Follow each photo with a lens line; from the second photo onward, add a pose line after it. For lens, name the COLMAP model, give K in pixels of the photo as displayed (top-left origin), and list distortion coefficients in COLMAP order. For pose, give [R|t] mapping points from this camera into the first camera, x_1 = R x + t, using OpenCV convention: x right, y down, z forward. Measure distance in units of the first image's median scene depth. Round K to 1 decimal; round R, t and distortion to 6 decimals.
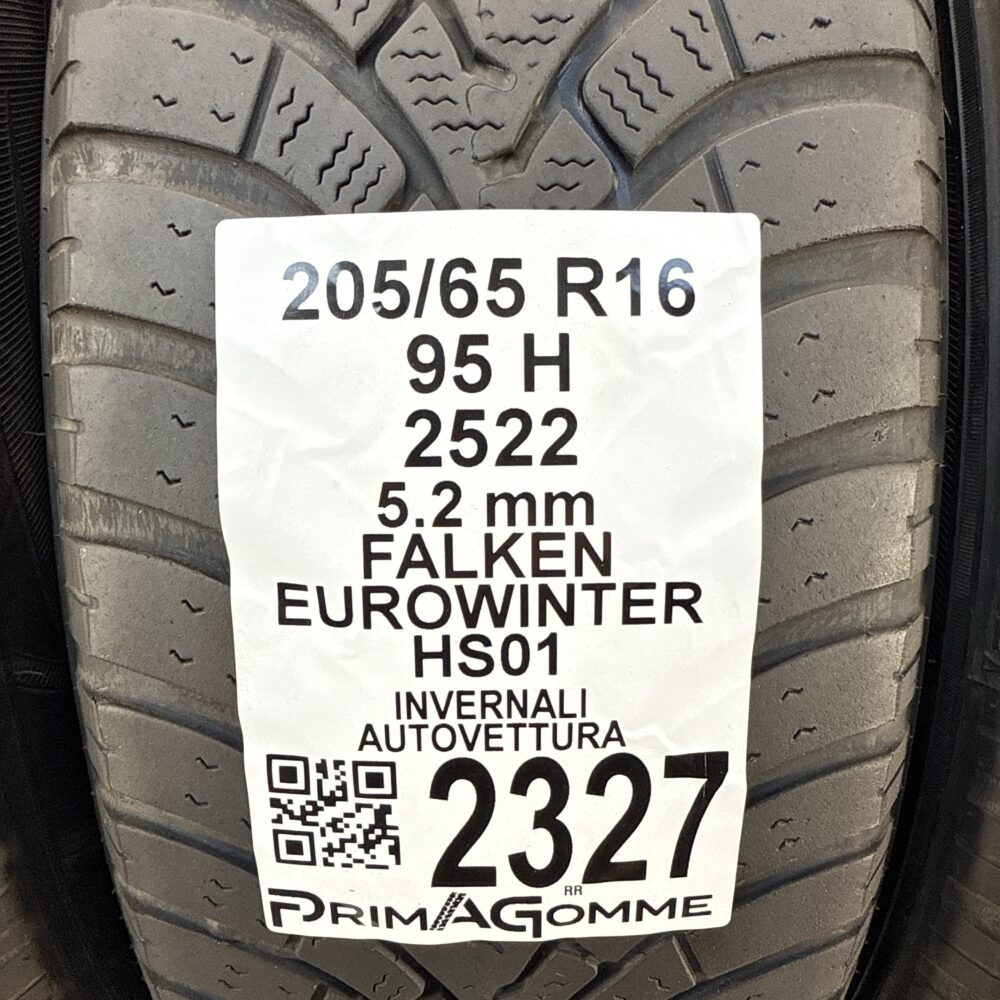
lens RADIAL K [[925.2, 0, 500.0], [0, 925.2, 500.0], [0, 0, 1]] dist [0.004661, 0.007368]
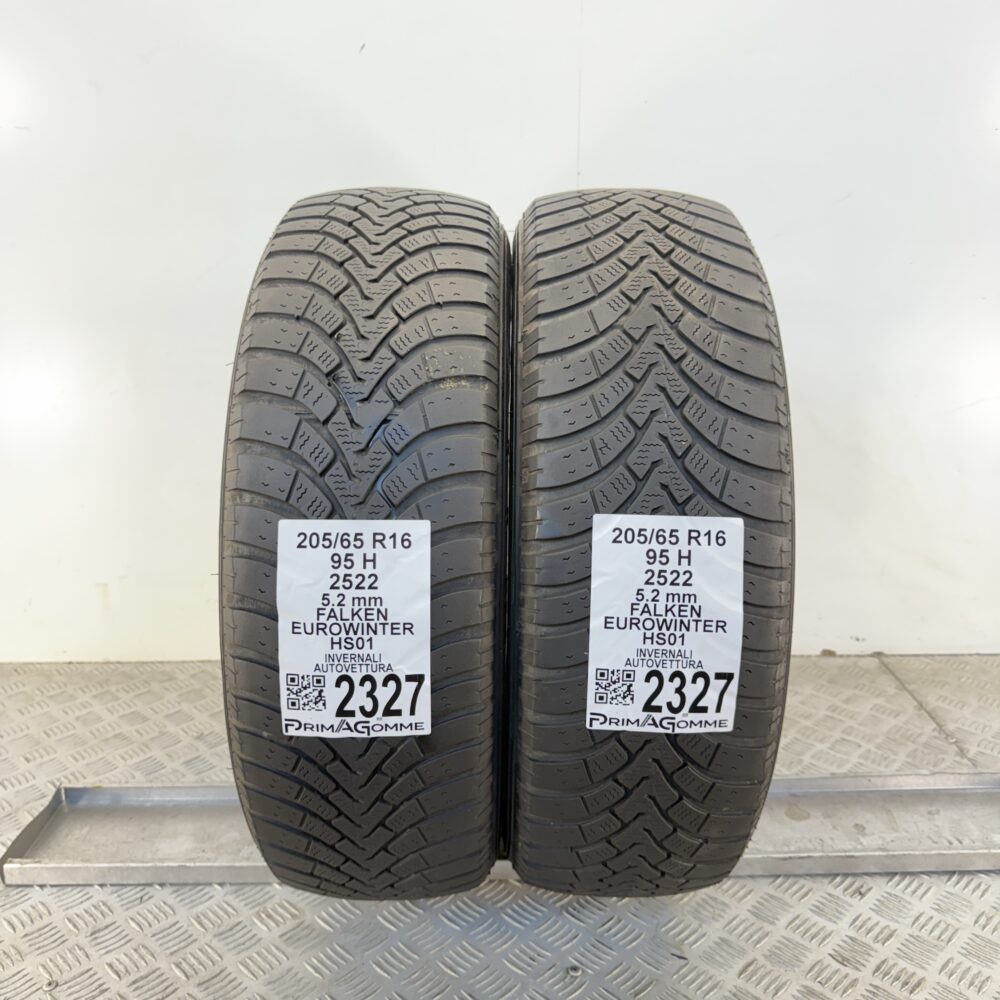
lens RADIAL K [[911.6, 0, 500.0], [0, 911.6, 500.0], [0, 0, 1]] dist [0.086344, -0.001518]
pose [[0.999726, 0.018099, 0.014832, 0.485874], [-0.017063, 0.997594, -0.067192, -0.149741], [-0.016012, 0.066920, 0.997630, -2.503451]]
